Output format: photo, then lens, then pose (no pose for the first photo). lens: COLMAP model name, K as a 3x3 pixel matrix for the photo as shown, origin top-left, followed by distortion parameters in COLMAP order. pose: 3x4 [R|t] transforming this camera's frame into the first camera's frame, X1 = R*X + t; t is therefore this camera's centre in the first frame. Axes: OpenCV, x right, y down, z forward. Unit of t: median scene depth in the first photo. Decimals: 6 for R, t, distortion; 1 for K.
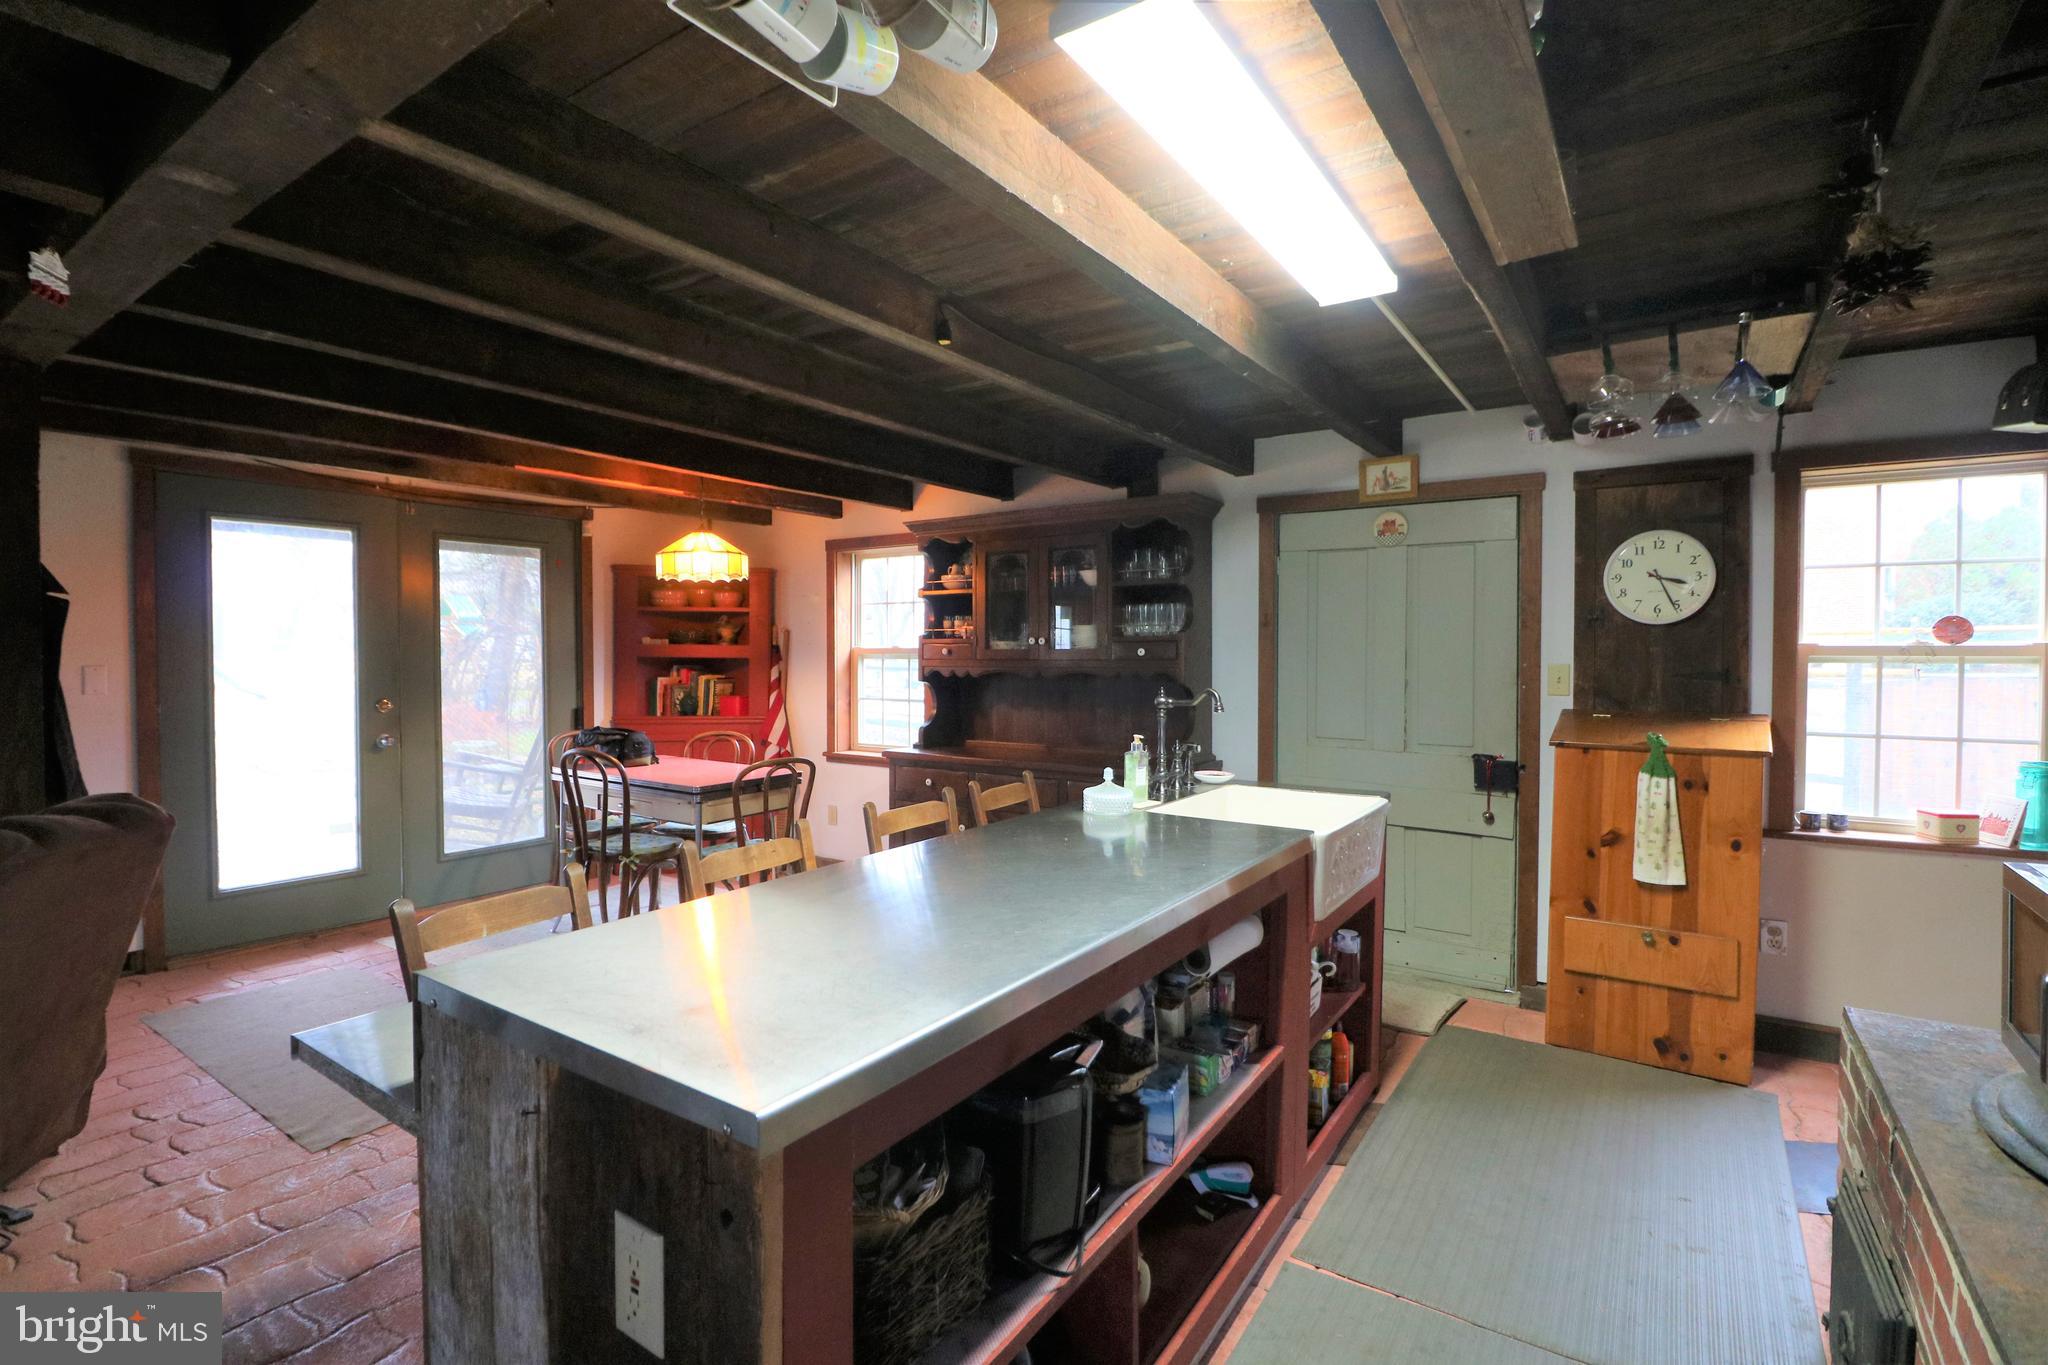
lens RADIAL K [[950.9, 0, 1014.8], [0, 950.9, 673.2], [0, 0, 1]] dist [-0.003594, -0.011630]
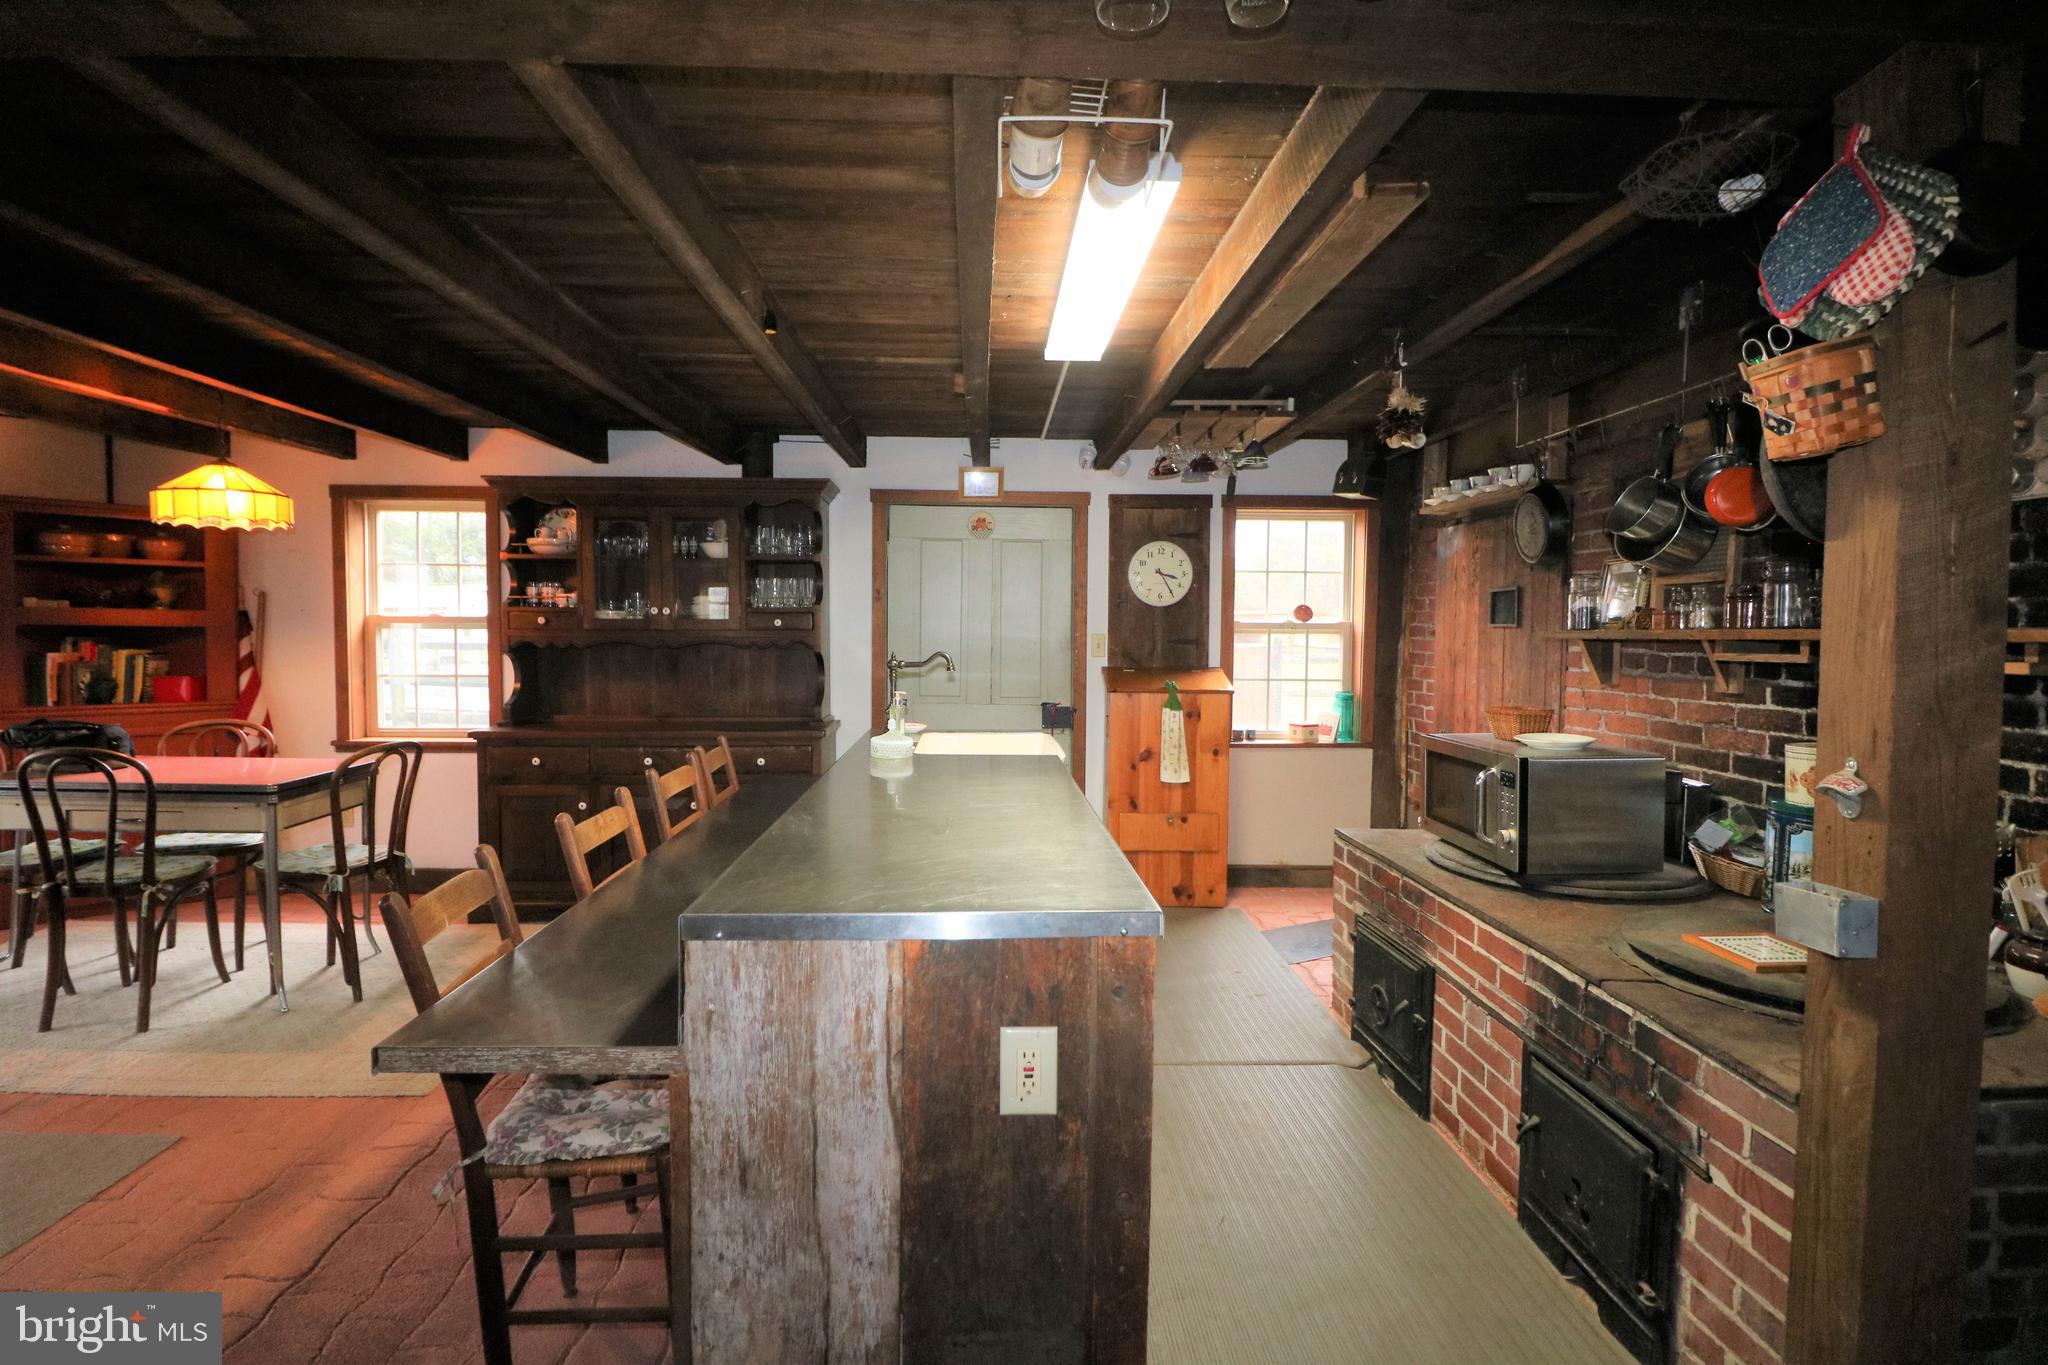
lens RADIAL K [[950.9, 0, 1014.8], [0, 950.9, 673.2], [0, 0, 1]] dist [-0.003594, -0.011630]
pose [[0.797958, -0.022425, 0.602296, -0.358612], [0.006758, 0.999578, 0.028263, 0.007331], [-0.602676, -0.018483, 0.797772, -0.024110]]
